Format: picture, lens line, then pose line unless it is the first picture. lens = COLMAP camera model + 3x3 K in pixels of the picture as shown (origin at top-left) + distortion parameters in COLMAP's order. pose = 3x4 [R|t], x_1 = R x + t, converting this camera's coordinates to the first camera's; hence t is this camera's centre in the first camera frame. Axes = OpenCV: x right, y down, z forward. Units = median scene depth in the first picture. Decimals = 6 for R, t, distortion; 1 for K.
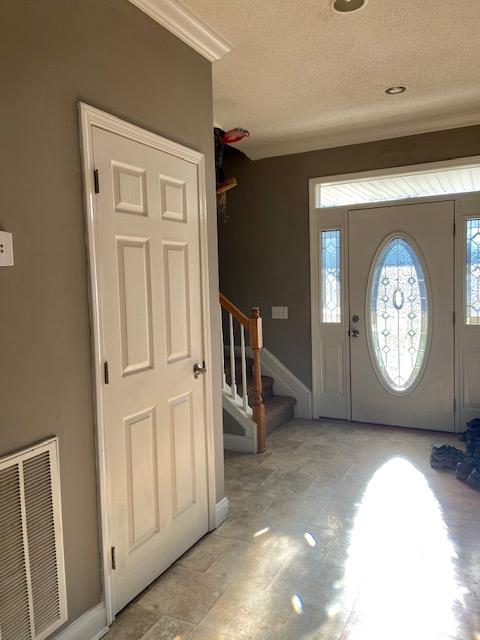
lens RADIAL K [[481.1, 0, 240.0], [0, 481.1, 320.0], [0, 0, 1]] dist [0.127946, -0.155462]
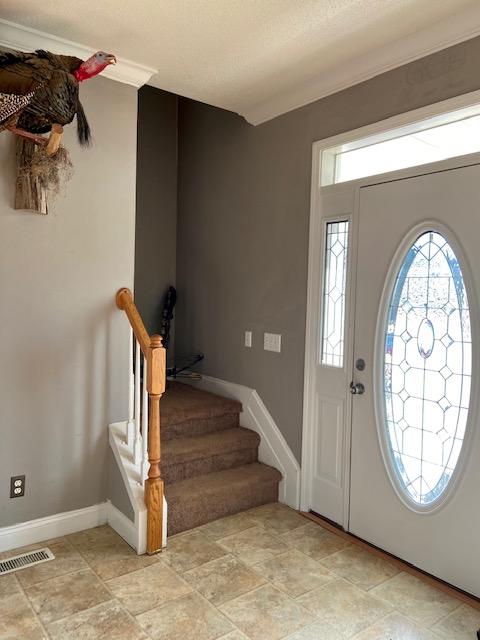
lens RADIAL K [[481.1, 0, 240.0], [0, 481.1, 320.0], [0, 0, 1]] dist [0.127946, -0.155462]
pose [[0.902321, 0.076121, -0.424290, 0.355065], [-0.088892, 0.995987, -0.010355, -0.038435], [0.421799, 0.047059, 0.905467, 0.383013]]
